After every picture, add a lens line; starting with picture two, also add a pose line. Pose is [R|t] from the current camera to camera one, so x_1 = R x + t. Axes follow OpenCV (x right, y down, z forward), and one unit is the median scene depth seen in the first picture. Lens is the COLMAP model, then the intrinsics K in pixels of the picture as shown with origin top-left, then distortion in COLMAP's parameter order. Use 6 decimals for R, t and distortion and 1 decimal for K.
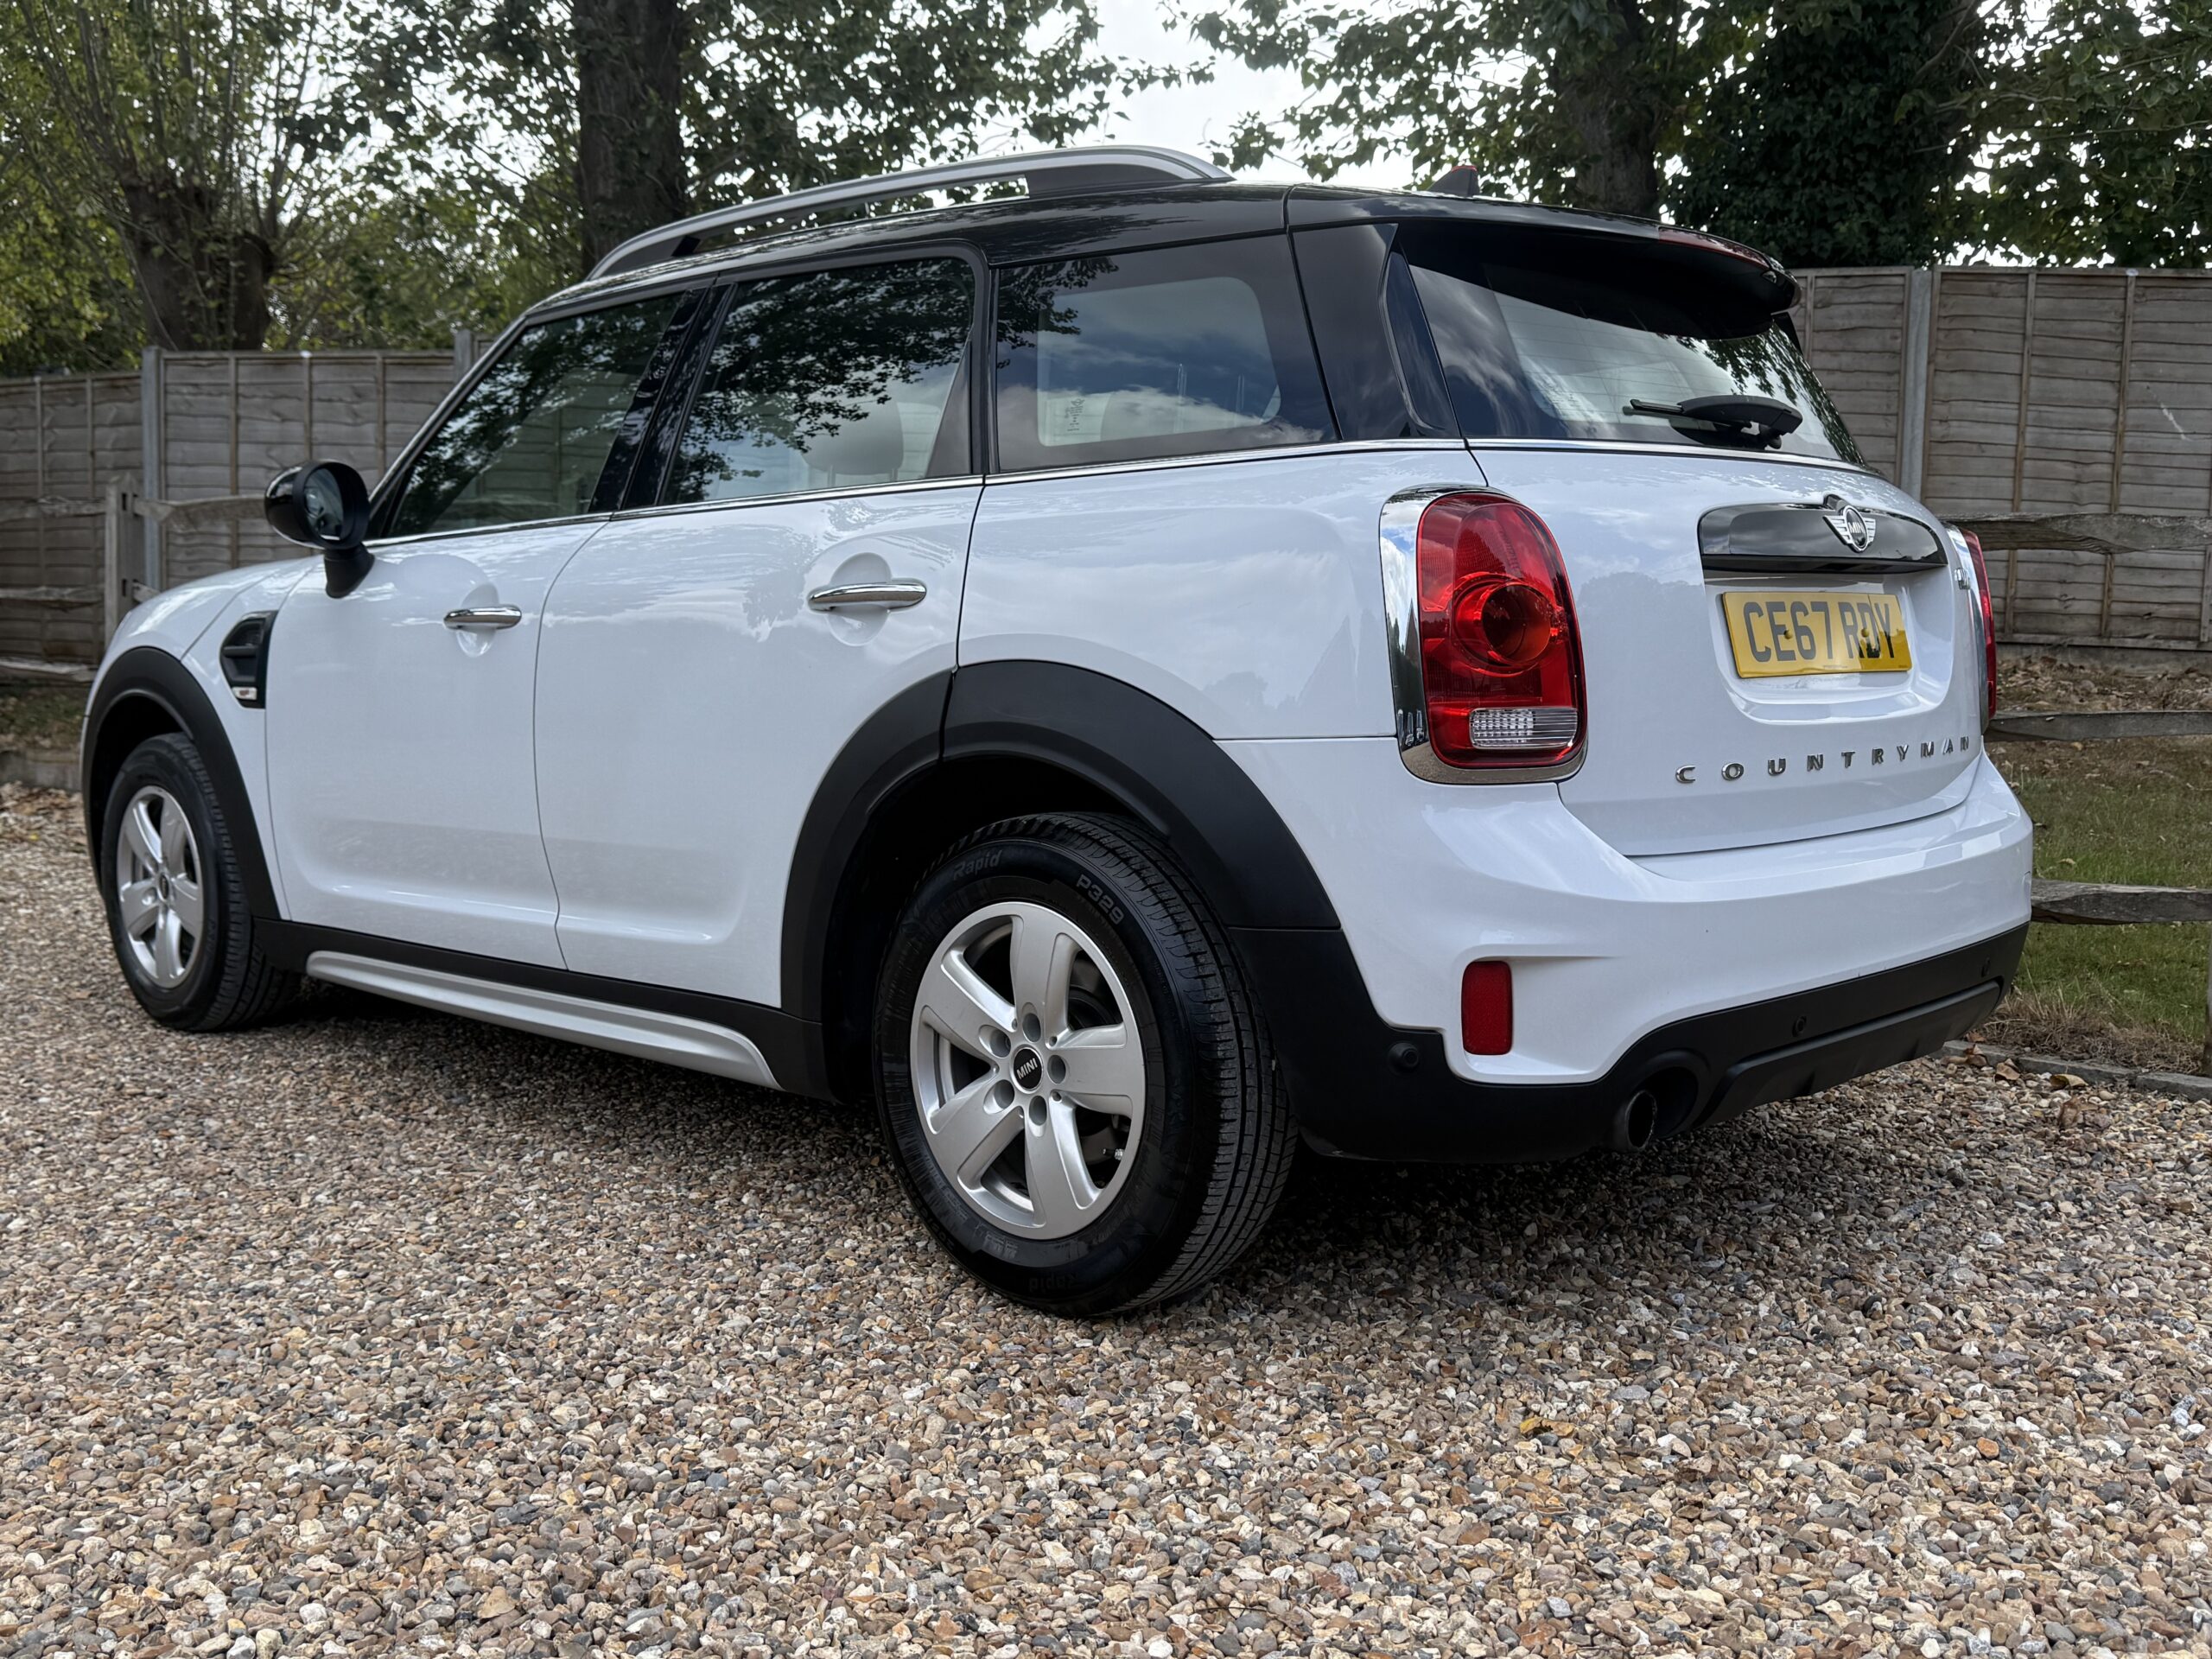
lens RADIAL K [[2052.7, 0, 1106.0], [0, 2052.7, 829.5], [0, 0, 1]] dist [0.133066, -0.255654]
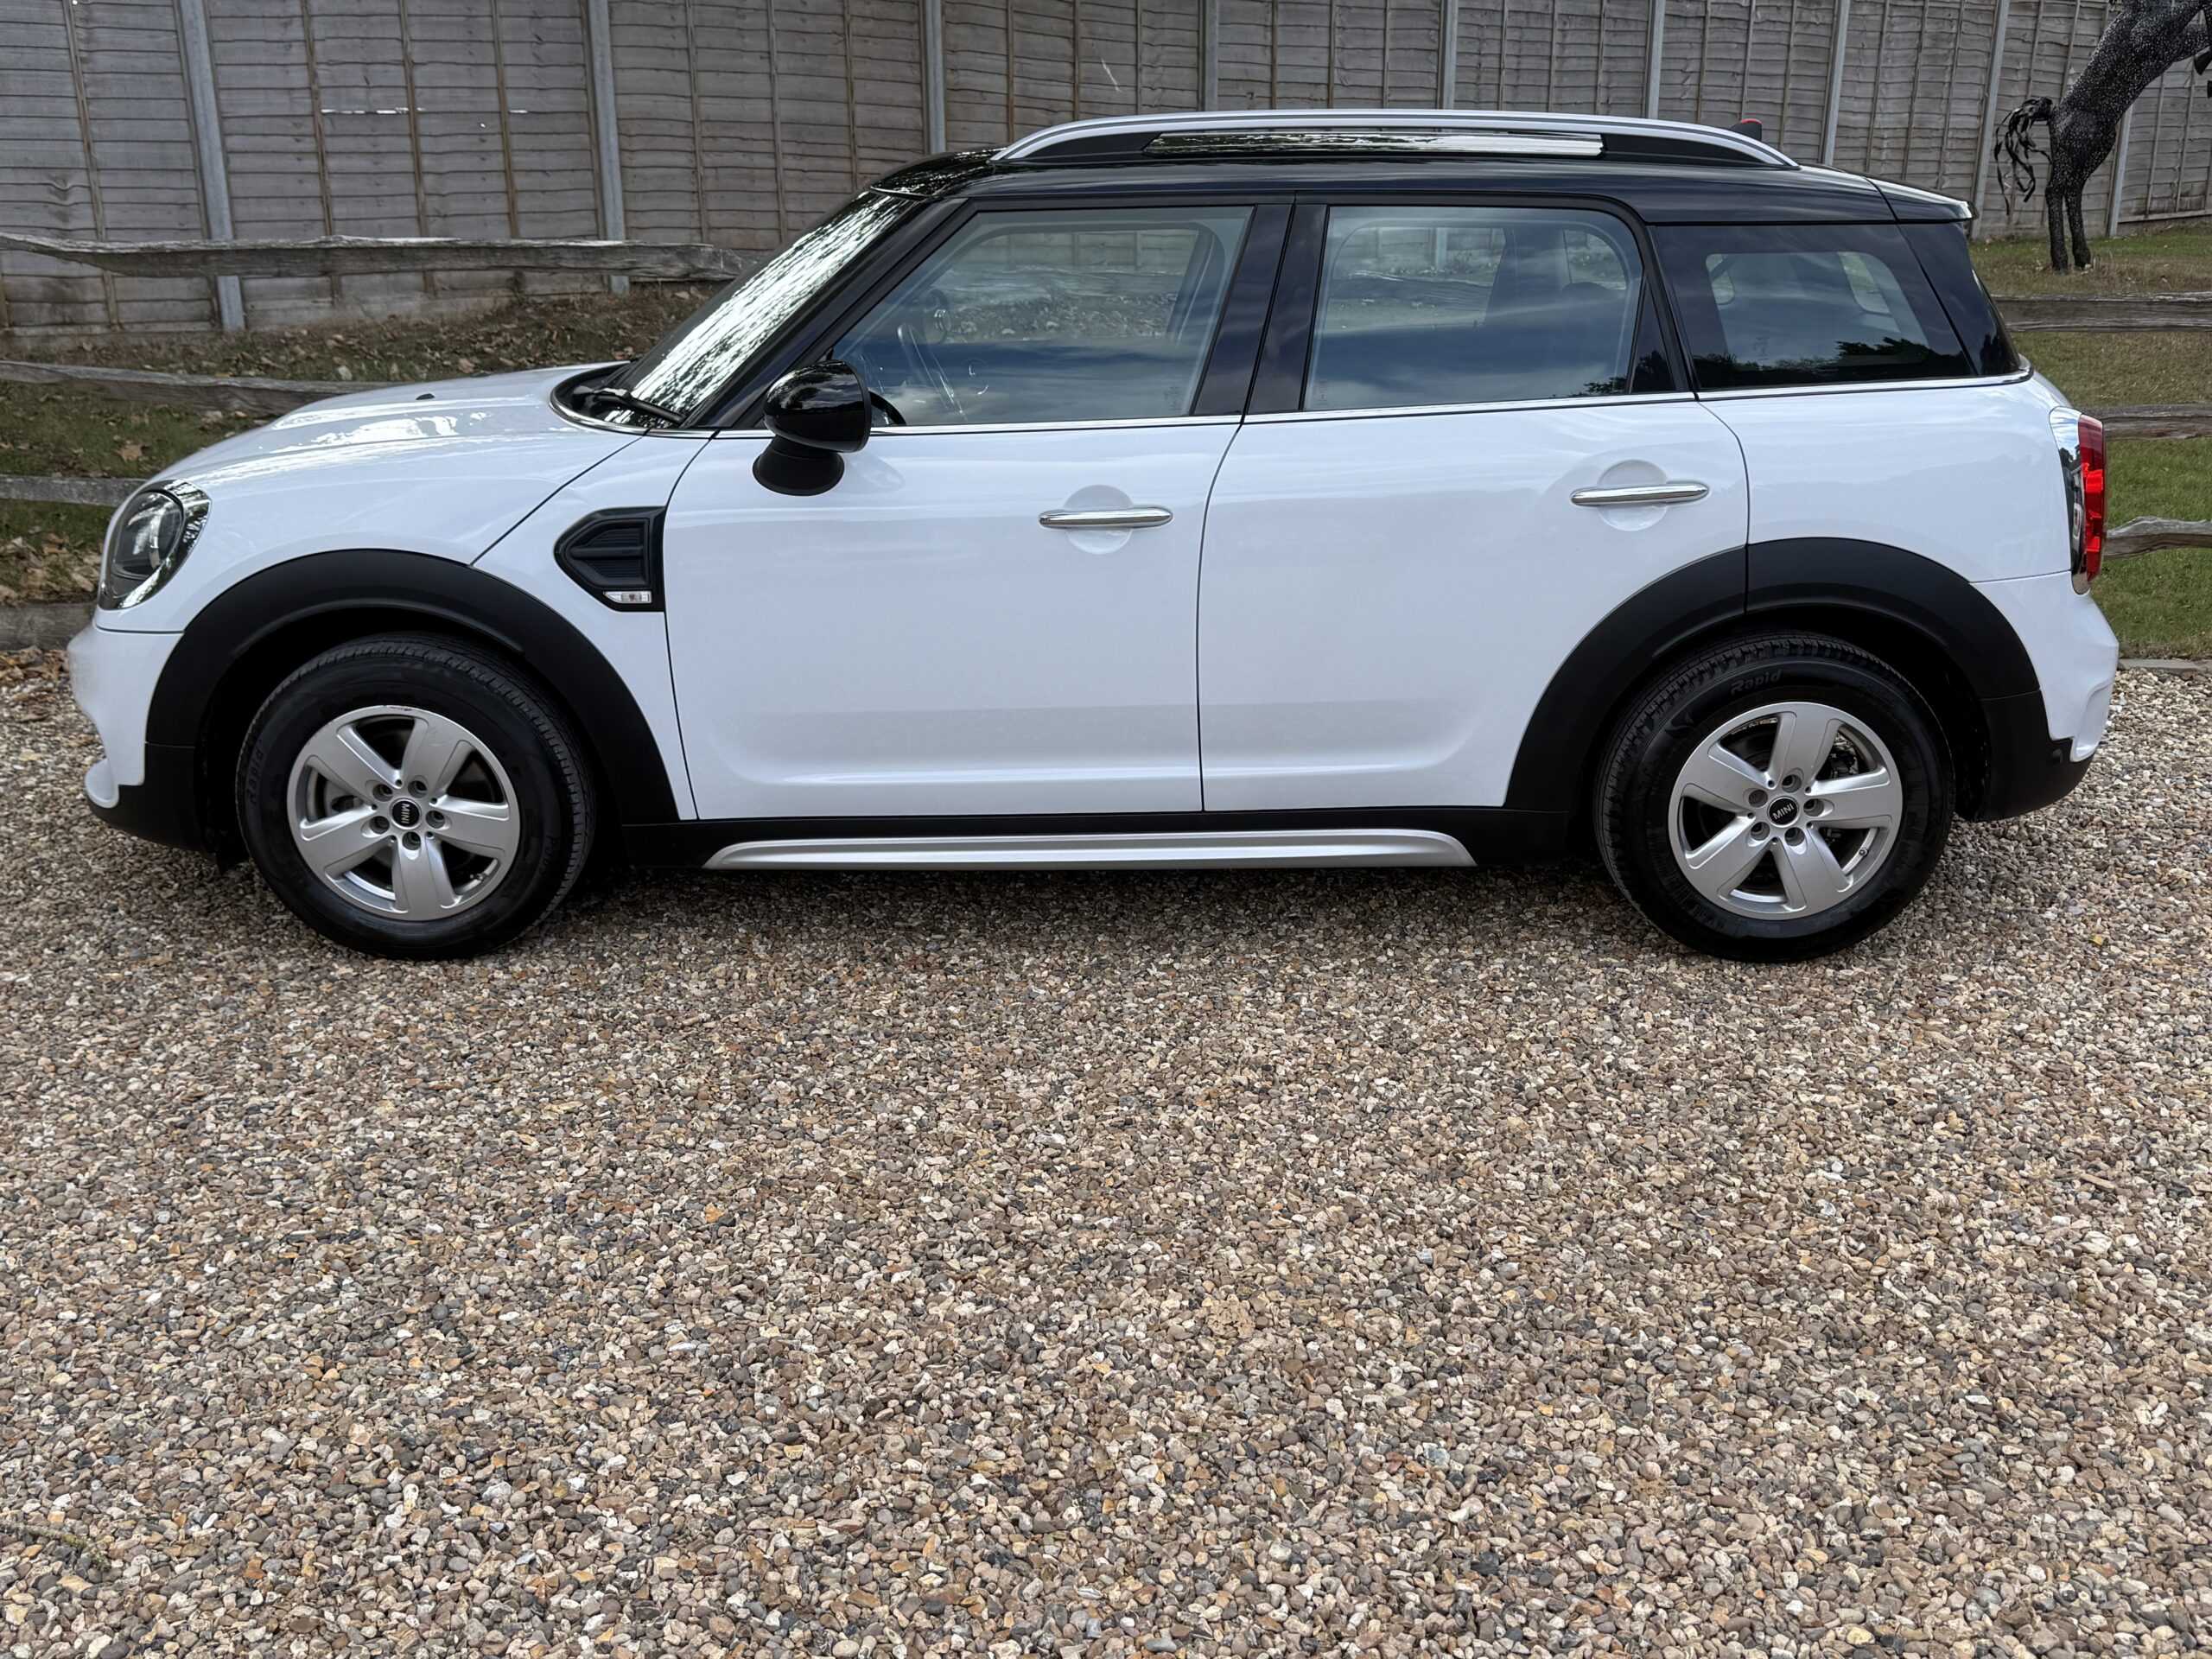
lens RADIAL K [[2026.6, 0, 1106.0], [0, 2026.6, 829.5], [0, 0, 1]] dist [0.222102, -0.510271]
pose [[0.729010, -0.225440, 0.646314, -1.332583], [0.073145, 0.964459, 0.253908, -0.278875], [-0.680584, -0.137826, 0.719590, 0.257665]]
